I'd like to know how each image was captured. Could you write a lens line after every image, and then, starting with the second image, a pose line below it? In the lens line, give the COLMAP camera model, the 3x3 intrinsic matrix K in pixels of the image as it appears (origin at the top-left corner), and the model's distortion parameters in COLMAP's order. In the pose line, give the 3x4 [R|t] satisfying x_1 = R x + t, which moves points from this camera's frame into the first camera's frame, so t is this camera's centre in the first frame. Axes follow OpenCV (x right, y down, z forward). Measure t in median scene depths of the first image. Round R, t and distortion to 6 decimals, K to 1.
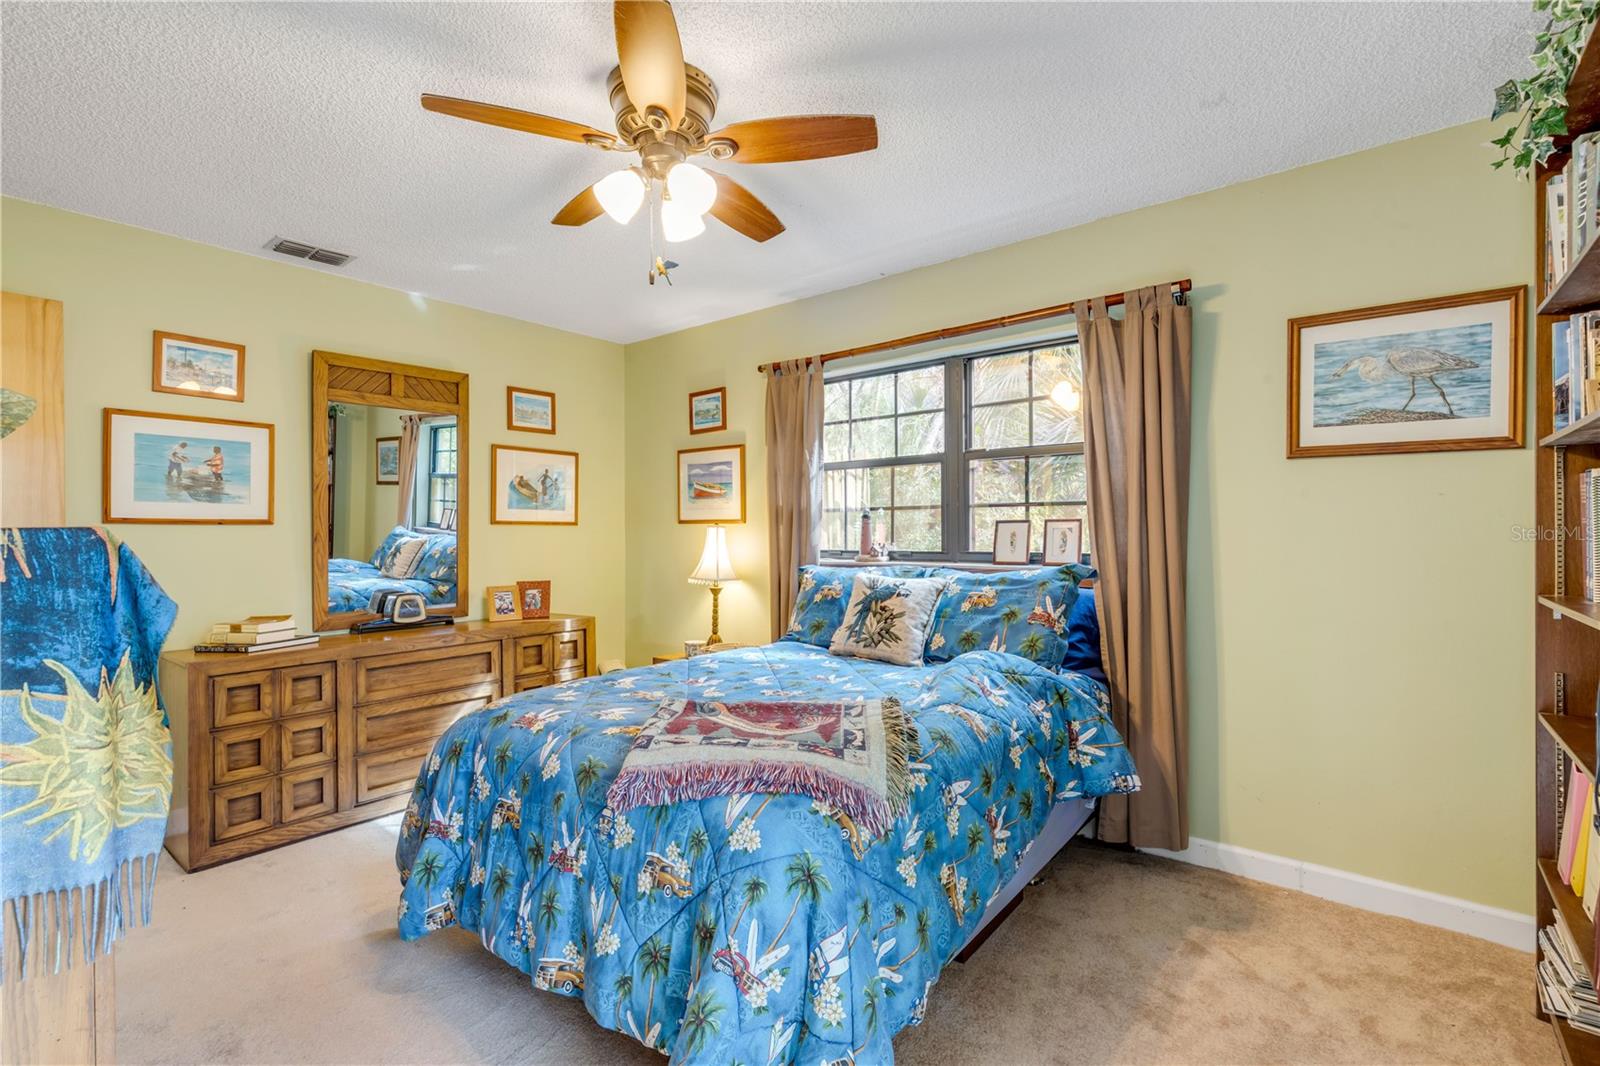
lens RADIAL K [[716.7, 0, 796.5], [0, 716.7, 528.5], [0, 0, 1]] dist [0.001154, -0.000049]
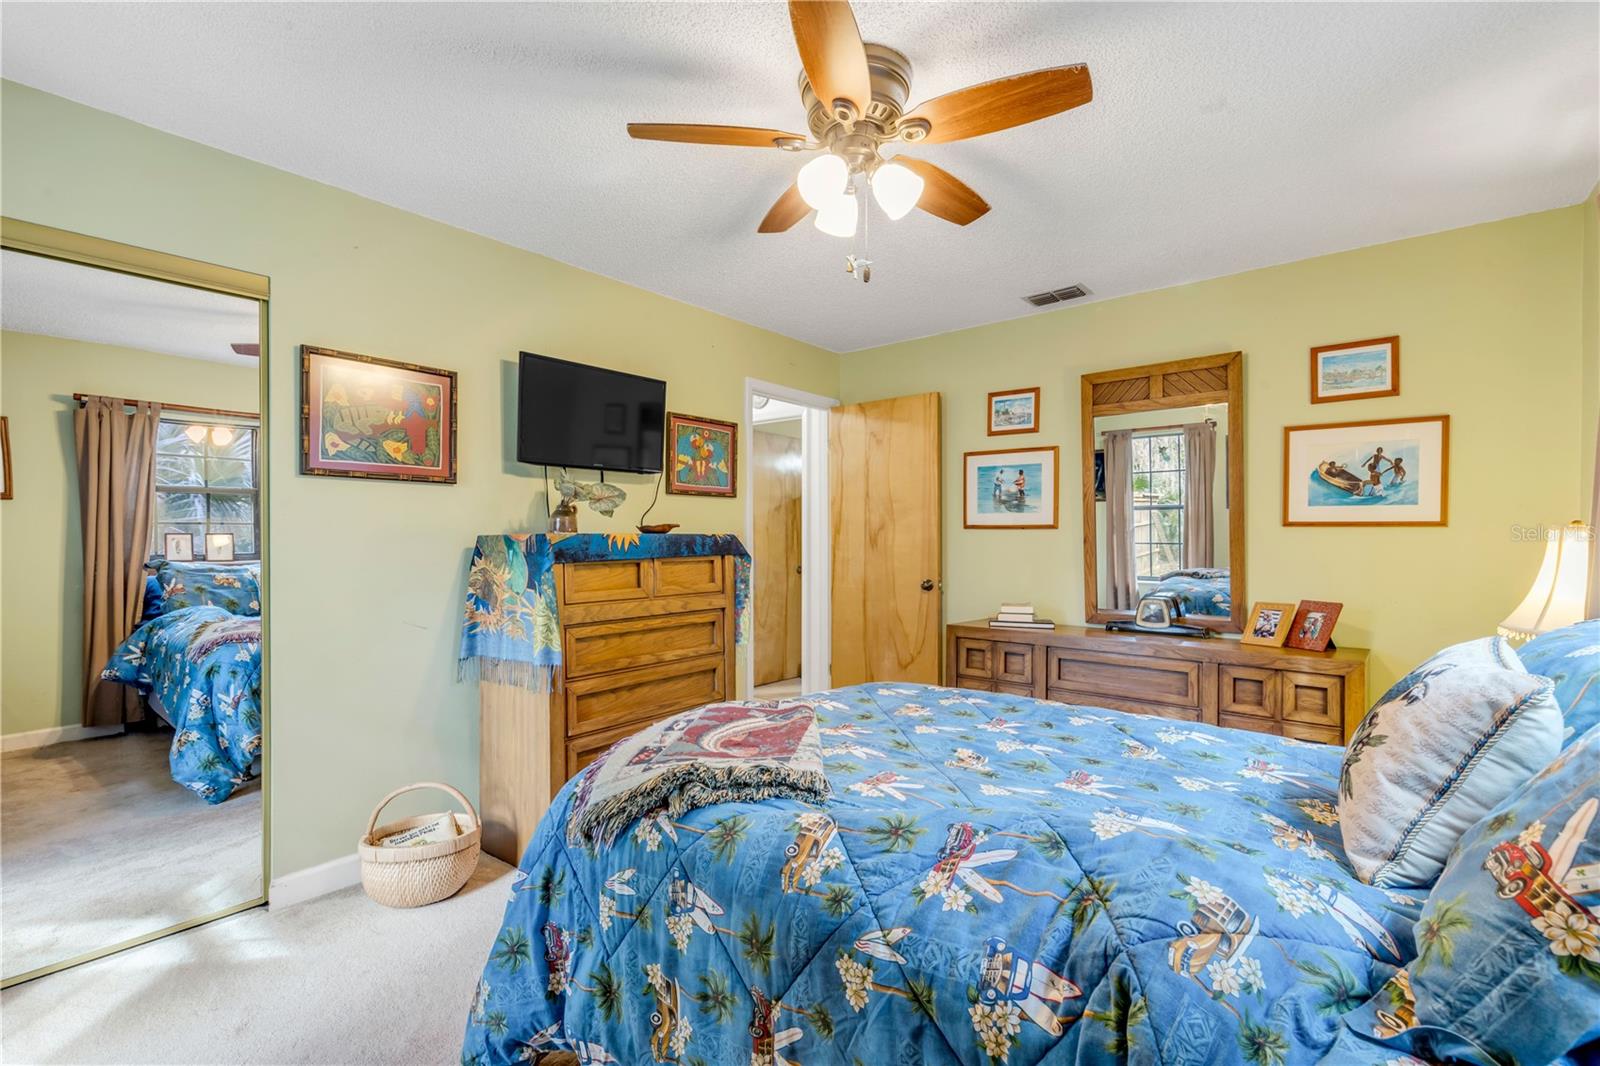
lens RADIAL K [[716.7, 0, 798.1], [0, 716.7, 538.7], [0, 0, 1]] dist [0.001154, -0.000049]
pose [[-0.011584, 0.009278, -0.999890, 0.405712], [0.002924, 0.999953, 0.009244, -0.000853], [0.999929, -0.002817, -0.011611, 0.481535]]
